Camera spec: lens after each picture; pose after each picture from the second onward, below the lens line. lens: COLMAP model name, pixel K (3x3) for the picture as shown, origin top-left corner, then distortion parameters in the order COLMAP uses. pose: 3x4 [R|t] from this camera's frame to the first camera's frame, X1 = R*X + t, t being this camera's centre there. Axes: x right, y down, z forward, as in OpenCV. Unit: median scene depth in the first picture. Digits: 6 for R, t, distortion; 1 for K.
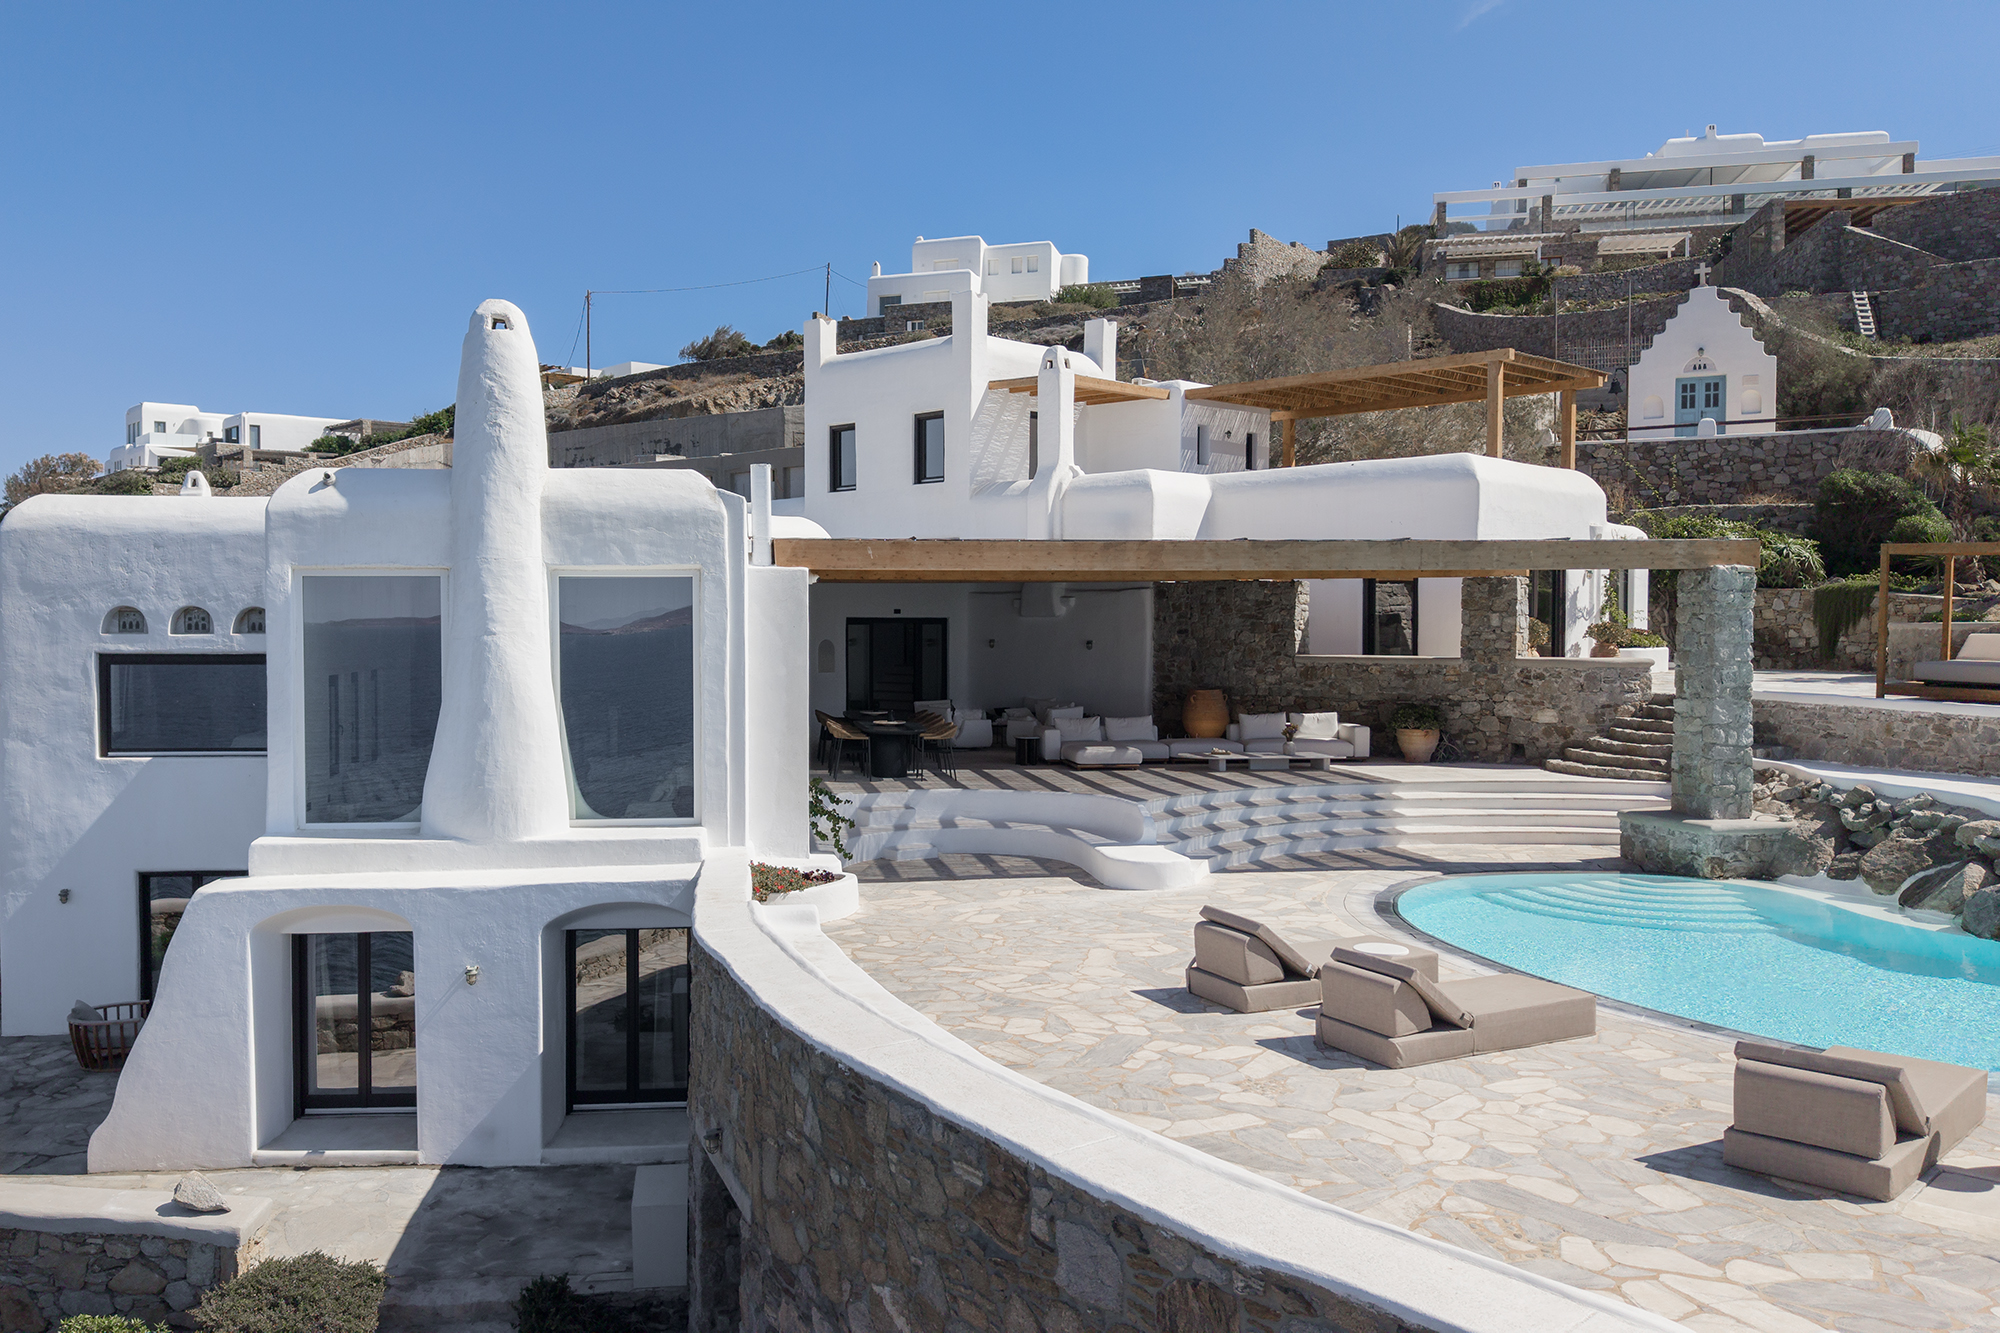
lens RADIAL K [[1545.4, 0, 868.4], [0, 1545.4, 681.9], [0, 0, 1]] dist [0.007144, 0.001125]
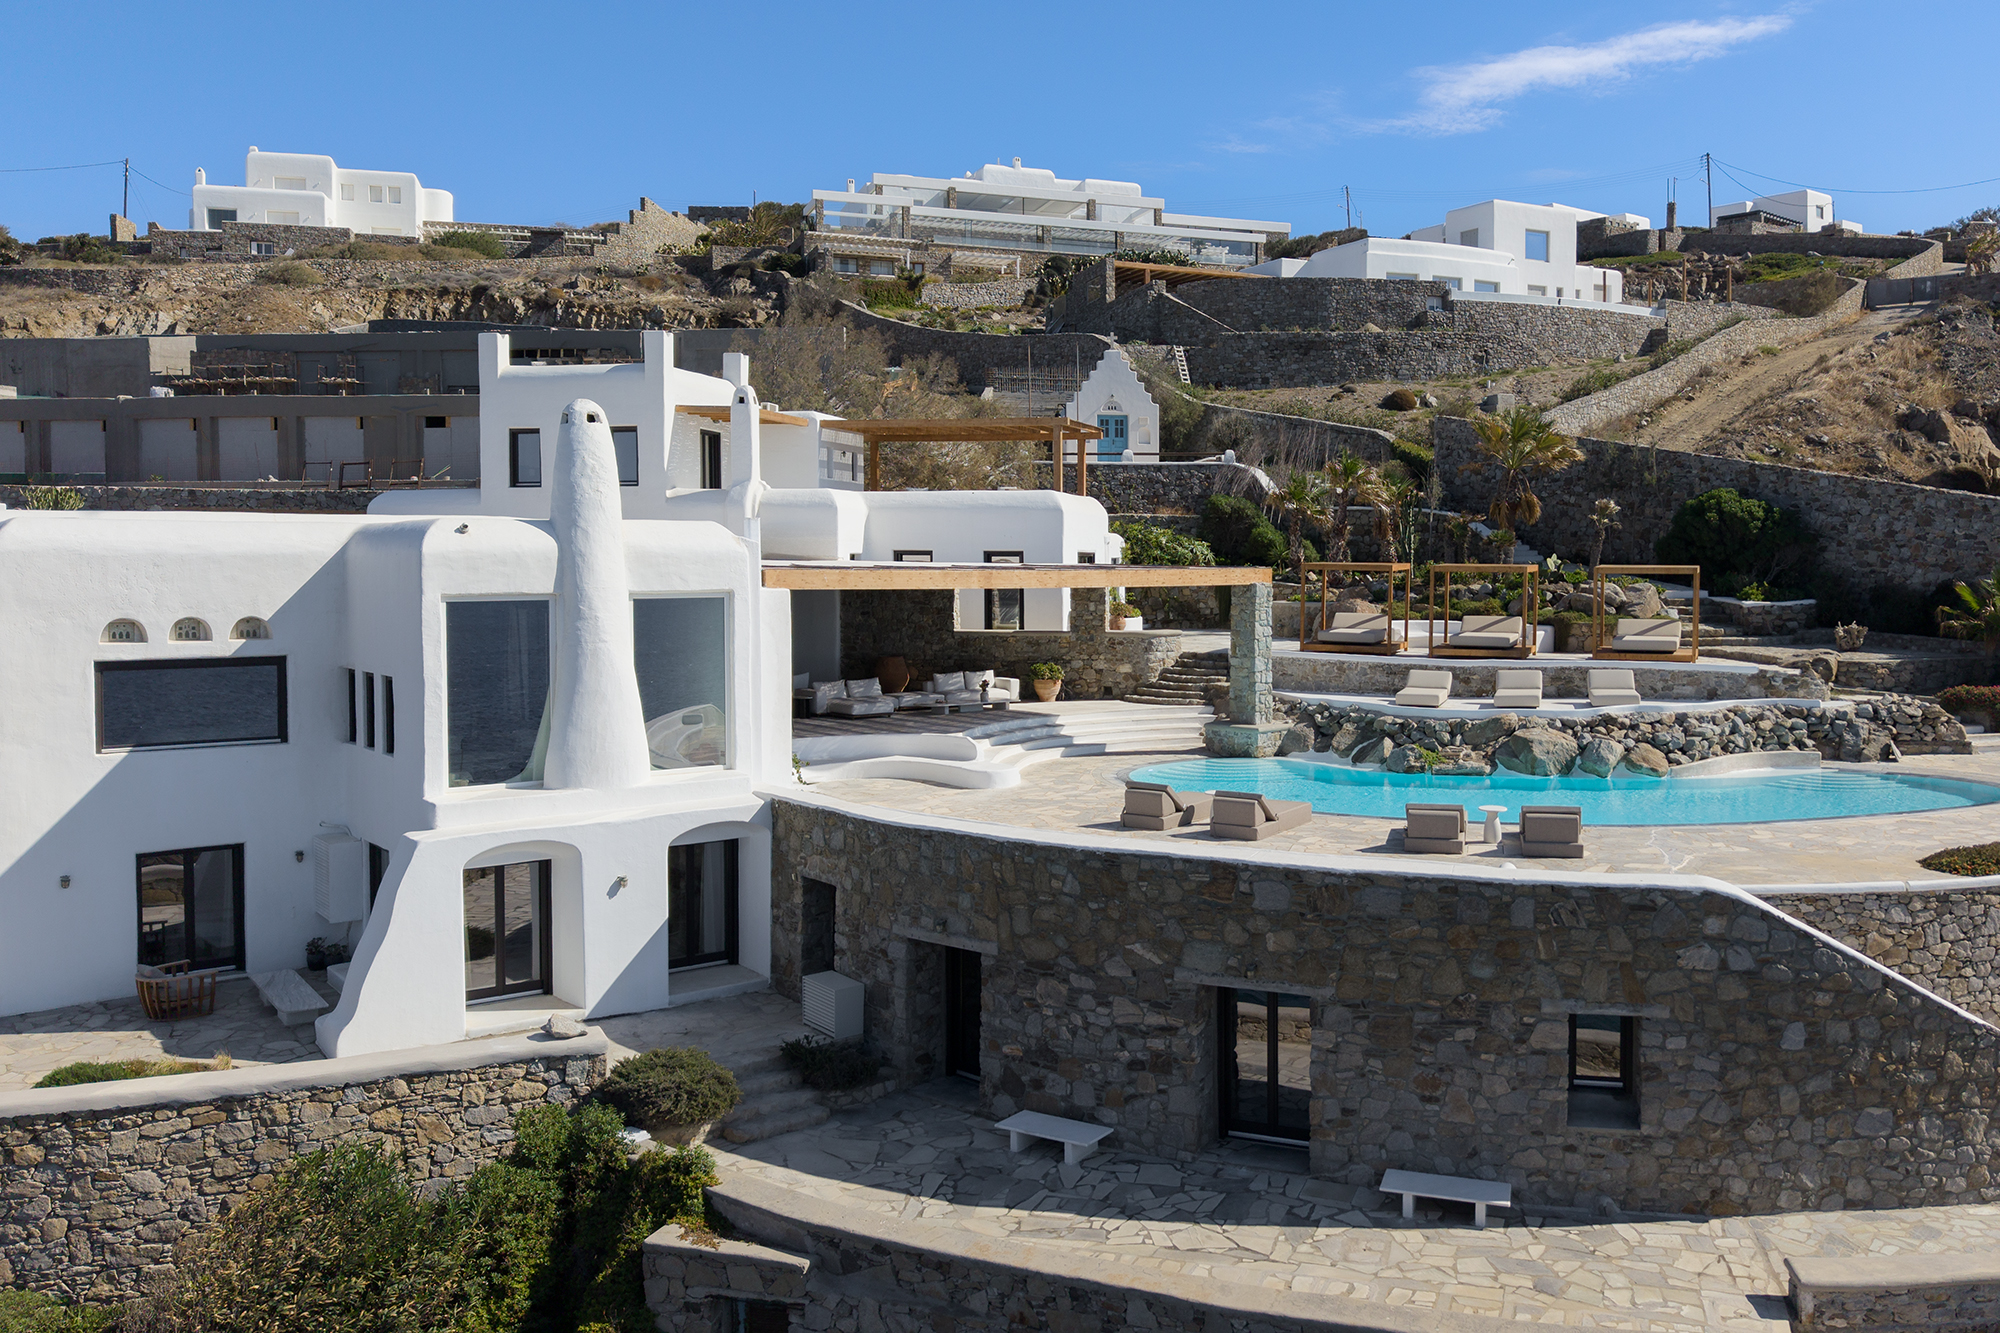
lens RADIAL K [[1566.2, 0, 1120.9], [0, 1566.2, 637.5], [0, 0, 1]] dist [0.091806, -0.178197]
pose [[0.830500, -0.026094, 0.556407, -0.399737], [0.022638, 0.999658, 0.013091, -0.026236], [-0.556558, 0.001724, 0.830807, -0.278809]]
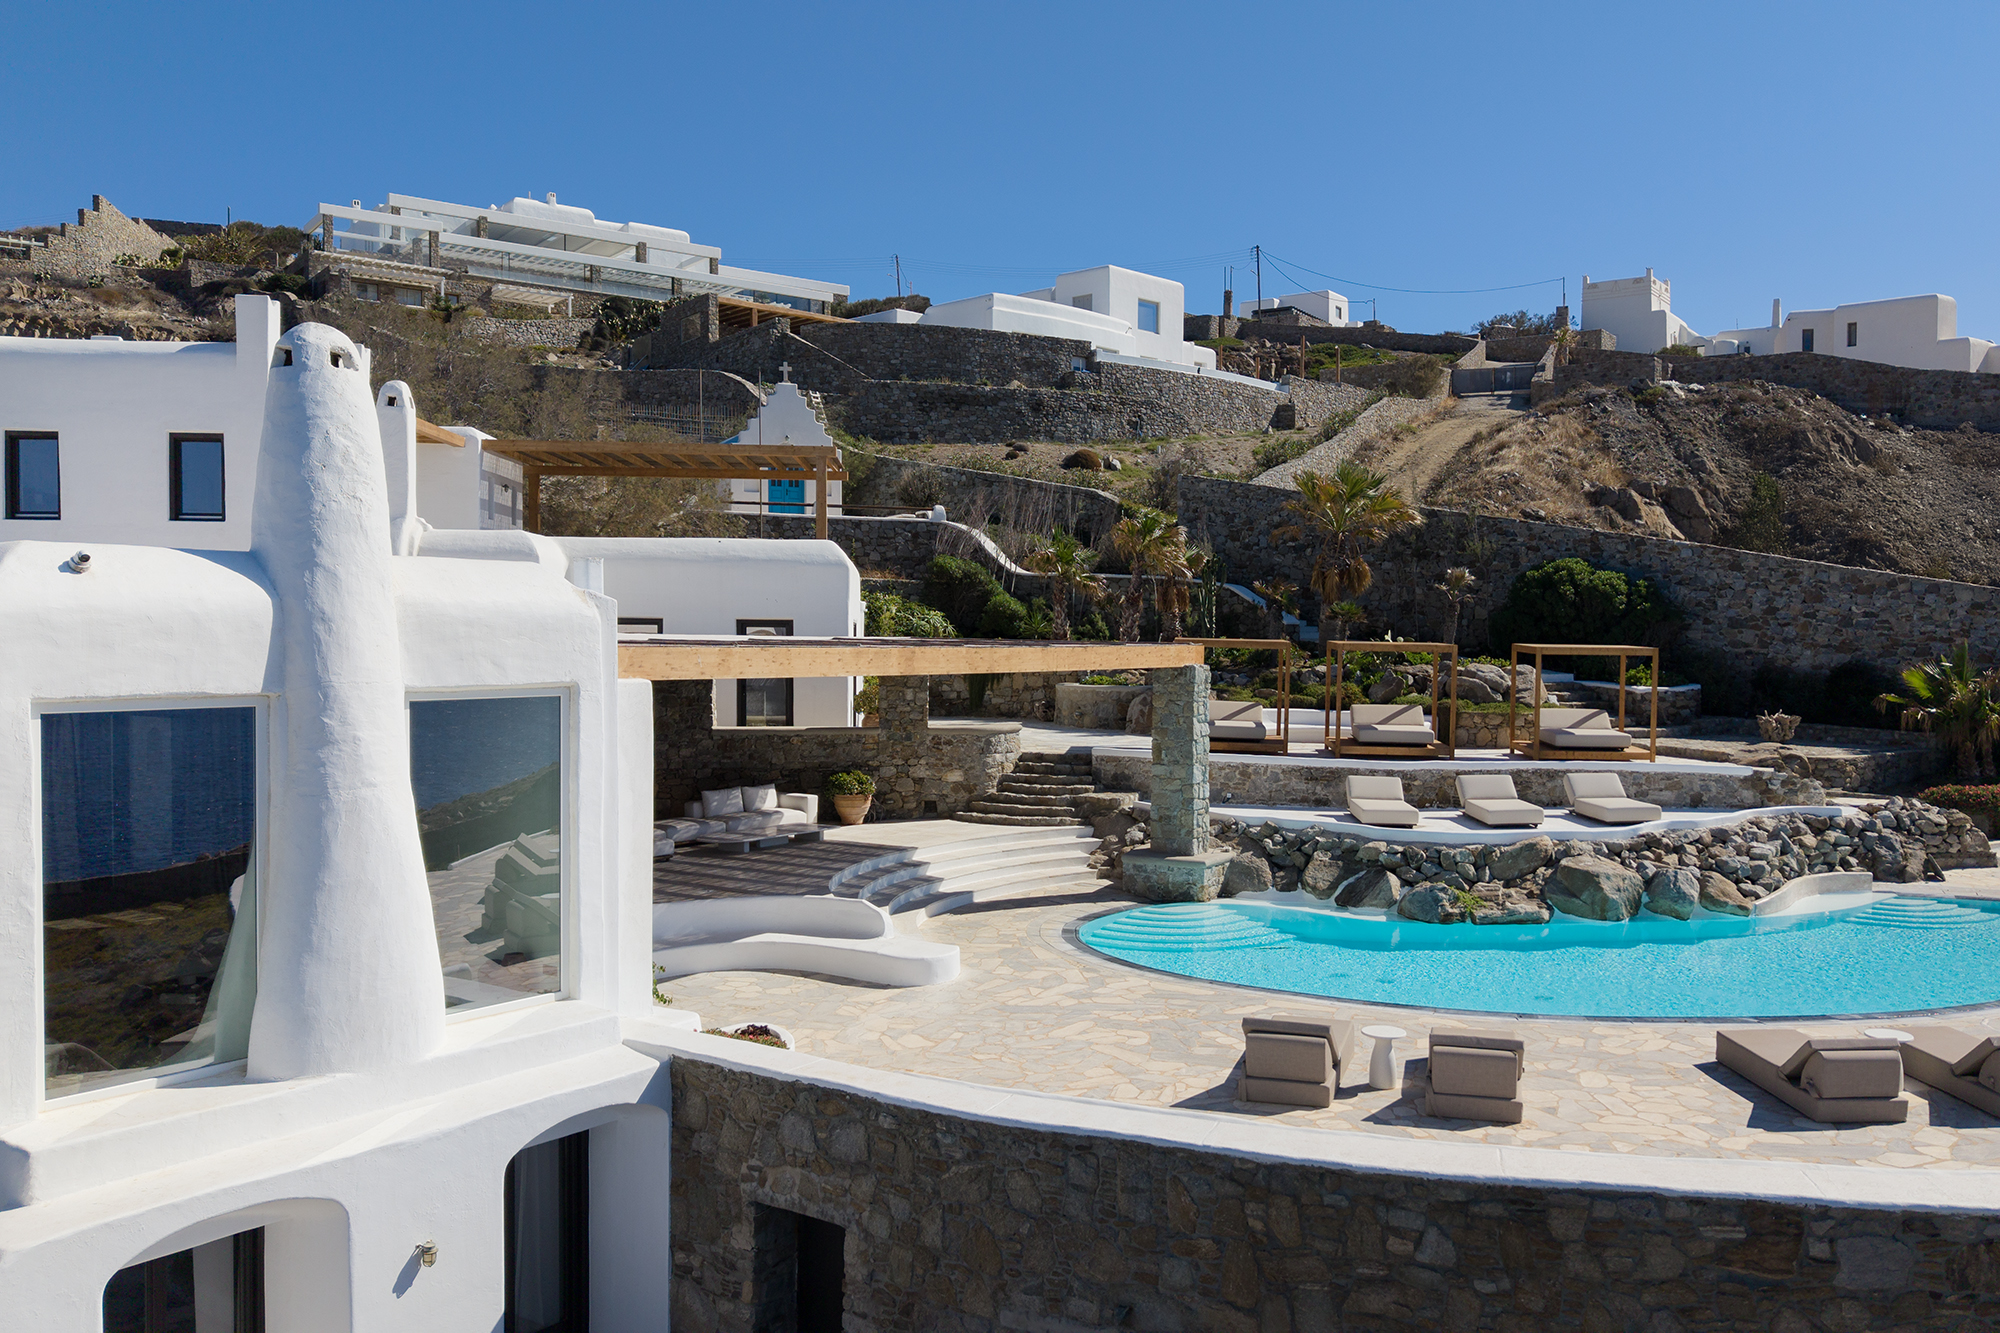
lens RADIAL K [[1536.0, 0, 1059.6], [0, 1536.0, 671.2], [0, 0, 1]] dist [0.082431, -0.126409]
pose [[0.642358, -0.012158, 0.766309, -0.366513], [0.024923, 0.999677, -0.005031, -0.044866], [-0.766000, 0.022330, 0.642453, 0.166769]]
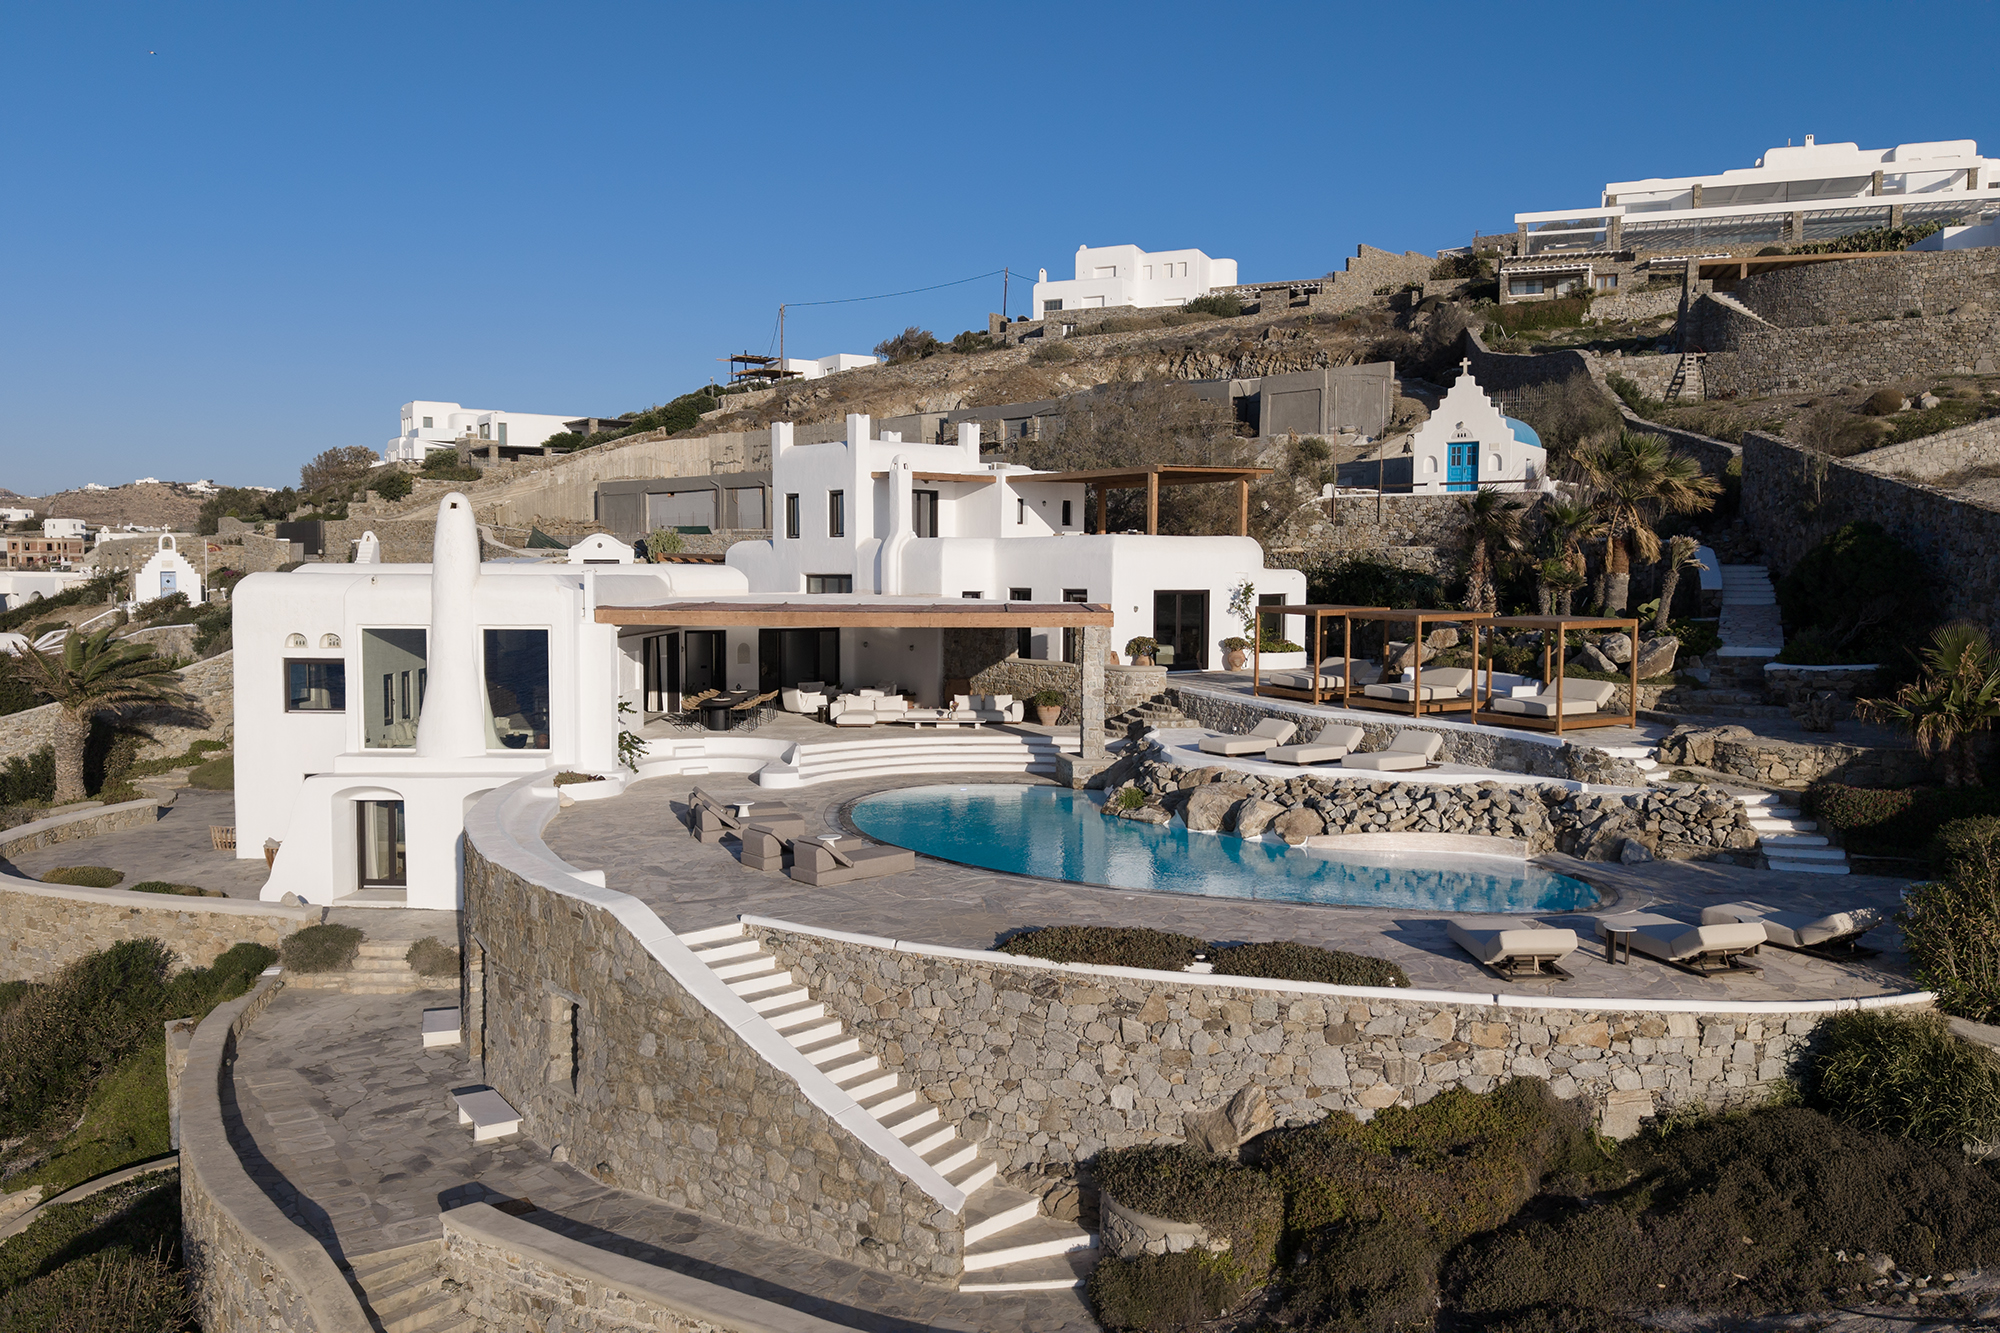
lens RADIAL K [[1490.9, 0, 986.2], [0, 1490.9, 692.3], [0, 0, 1]] dist [0.034987, -0.025696]
pose [[0.995720, 0.012605, -0.091559, 0.405627], [-0.009126, 0.999224, 0.038318, -0.042397], [0.091971, -0.037318, 0.995062, -0.572794]]
